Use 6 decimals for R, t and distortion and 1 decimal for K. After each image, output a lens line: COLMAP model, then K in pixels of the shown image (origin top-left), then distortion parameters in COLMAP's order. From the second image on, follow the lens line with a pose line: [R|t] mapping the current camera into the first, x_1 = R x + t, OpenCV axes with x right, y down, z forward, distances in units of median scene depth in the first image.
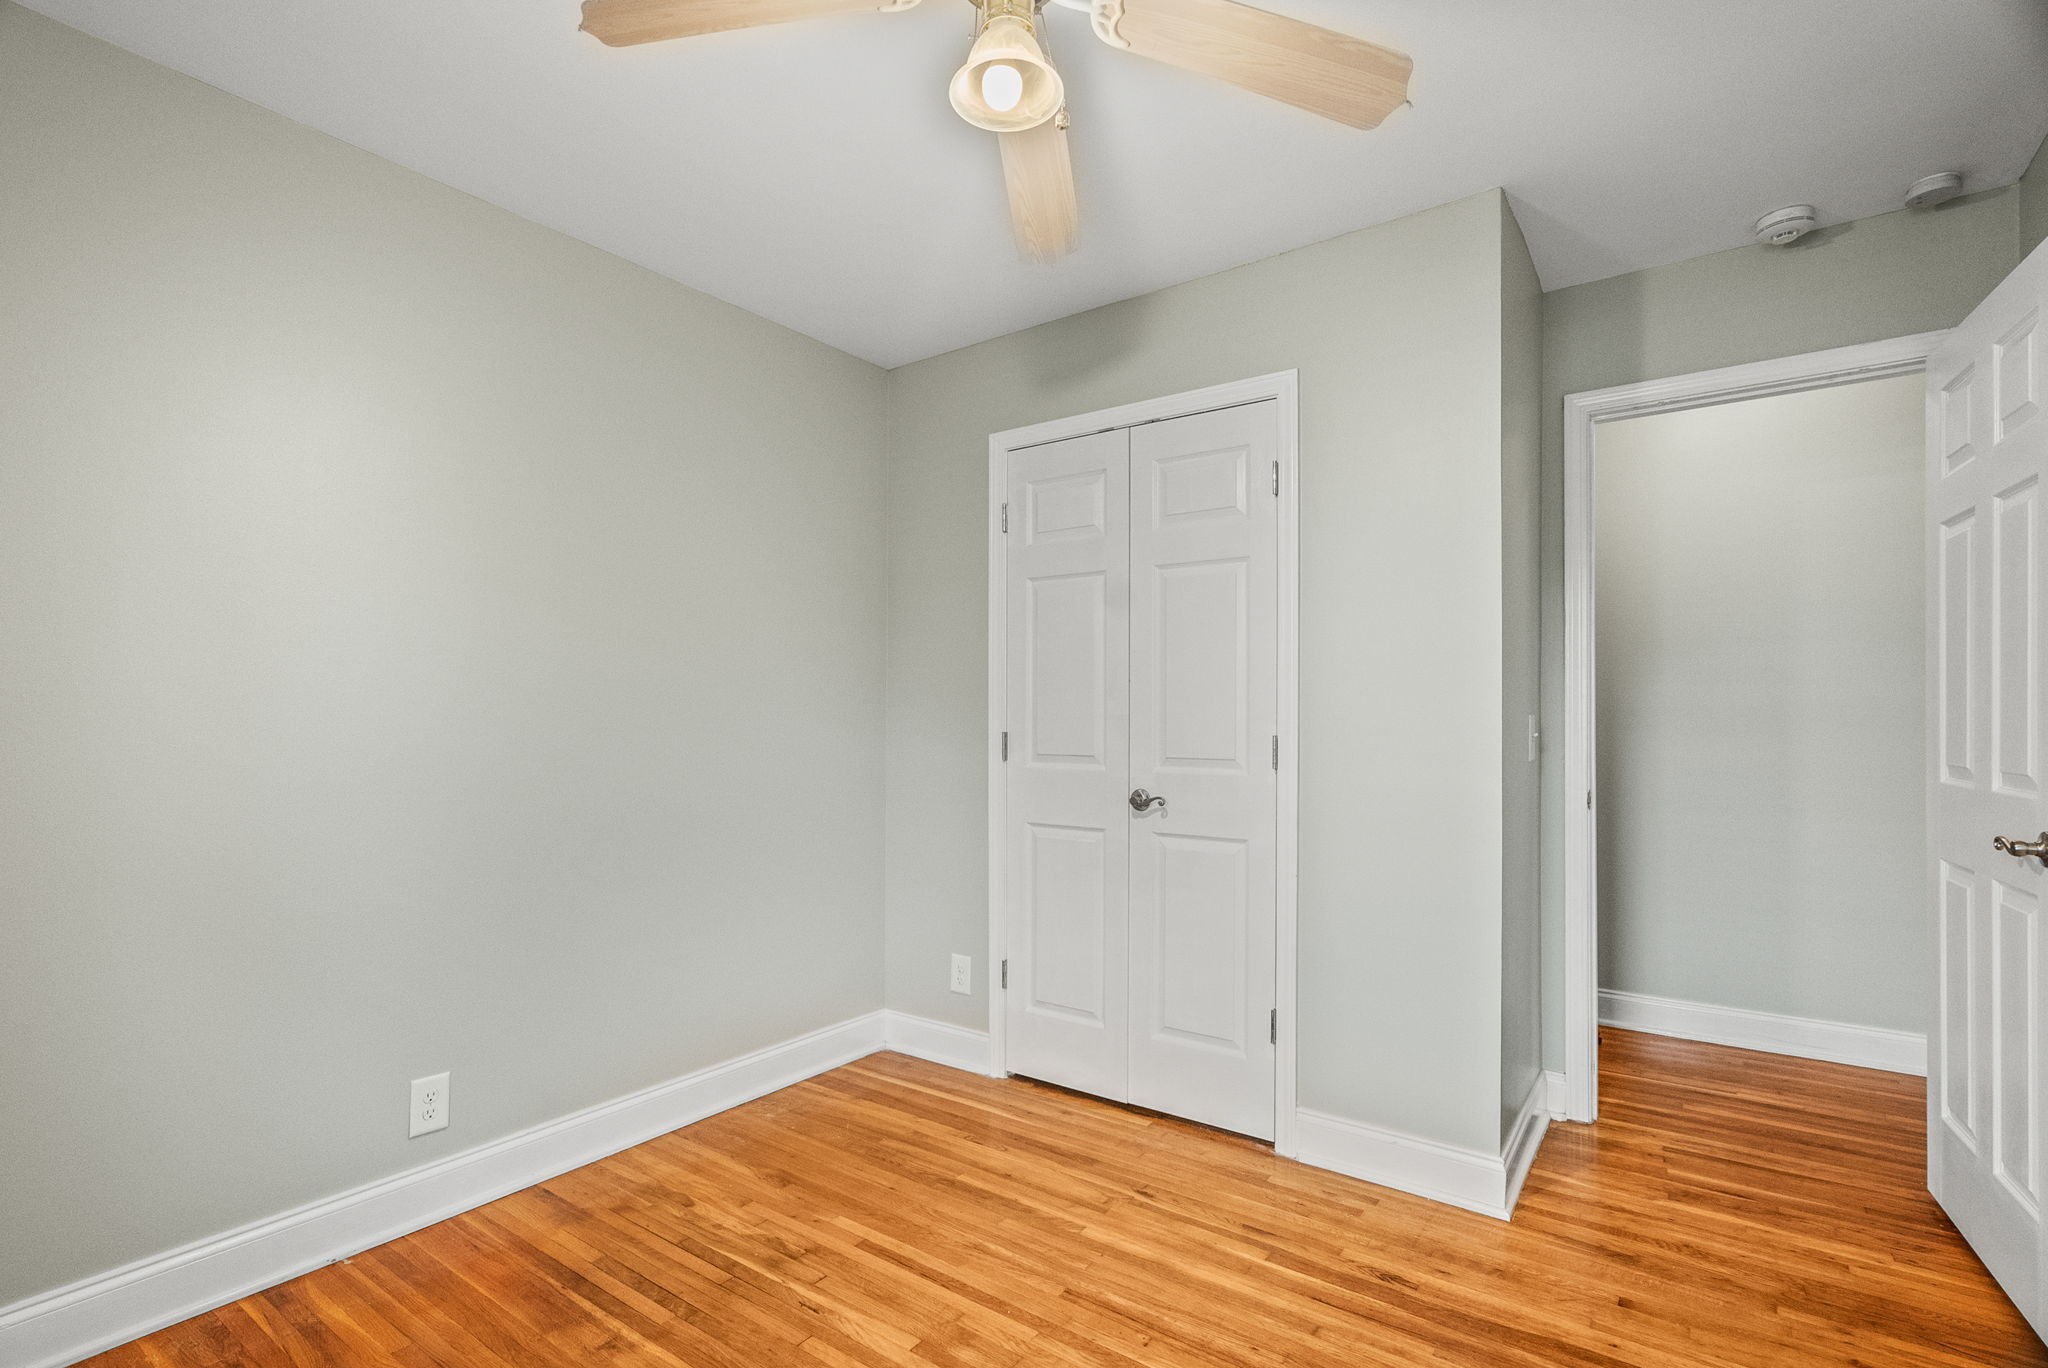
lens RADIAL K [[976.6, 0, 1025.8], [0, 976.6, 694.7], [0, 0, 1]] dist [-0.002808, -0.000928]
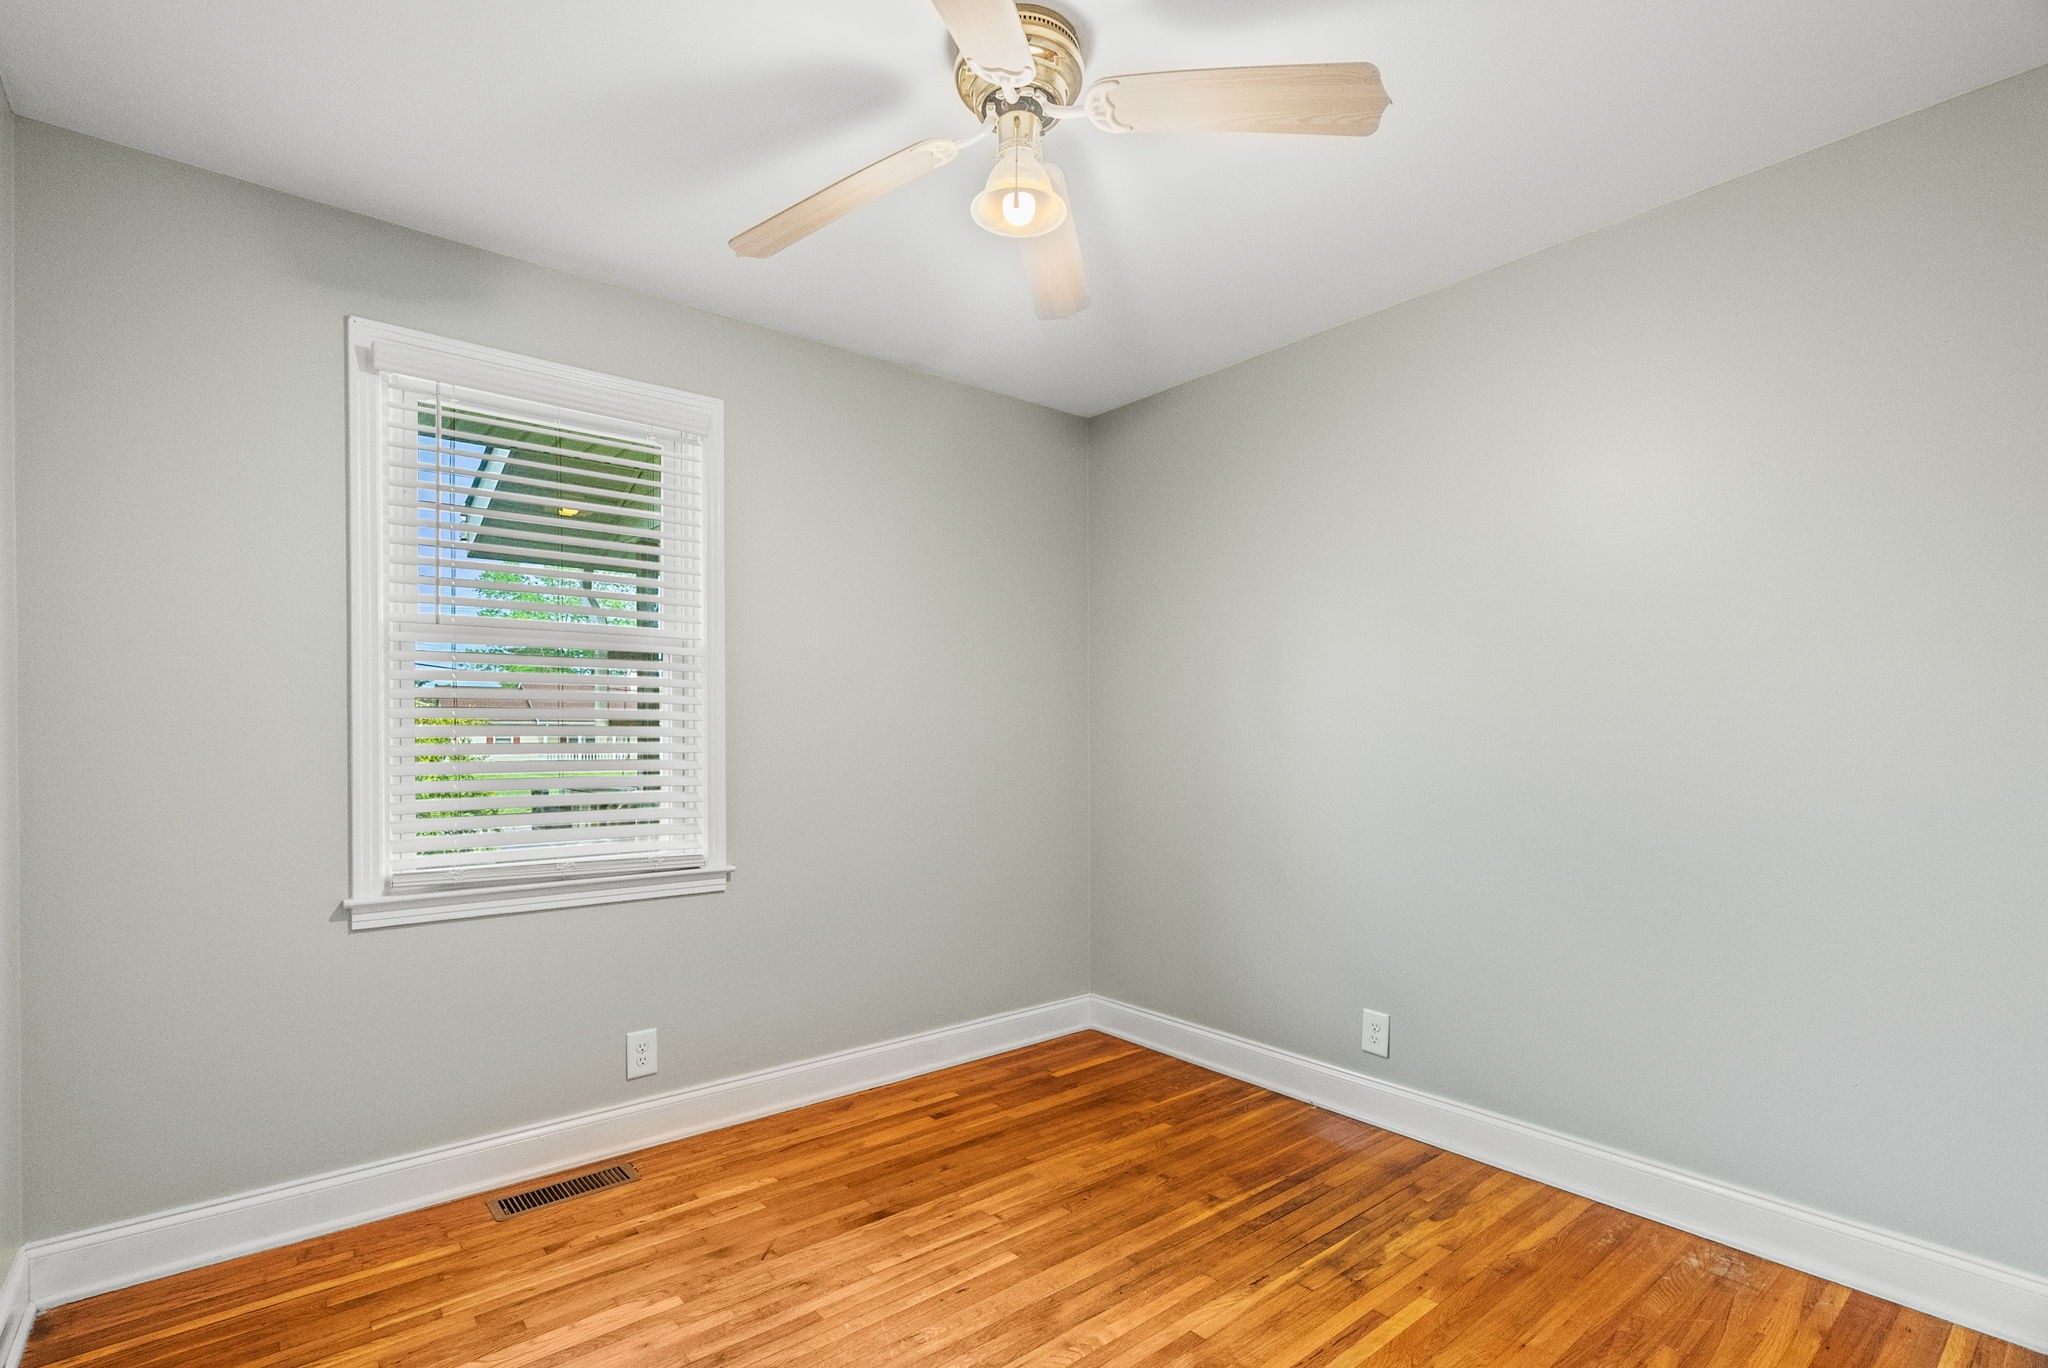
lens RADIAL K [[976.6, 0, 1026.2], [0, 976.6, 689.9], [0, 0, 1]] dist [-0.002808, -0.000928]
pose [[-0.244751, -0.041515, -0.968697, 0.834690], [0.014949, 0.998803, -0.046582, 0.018833], [0.969471, -0.025882, -0.243837, 0.938148]]
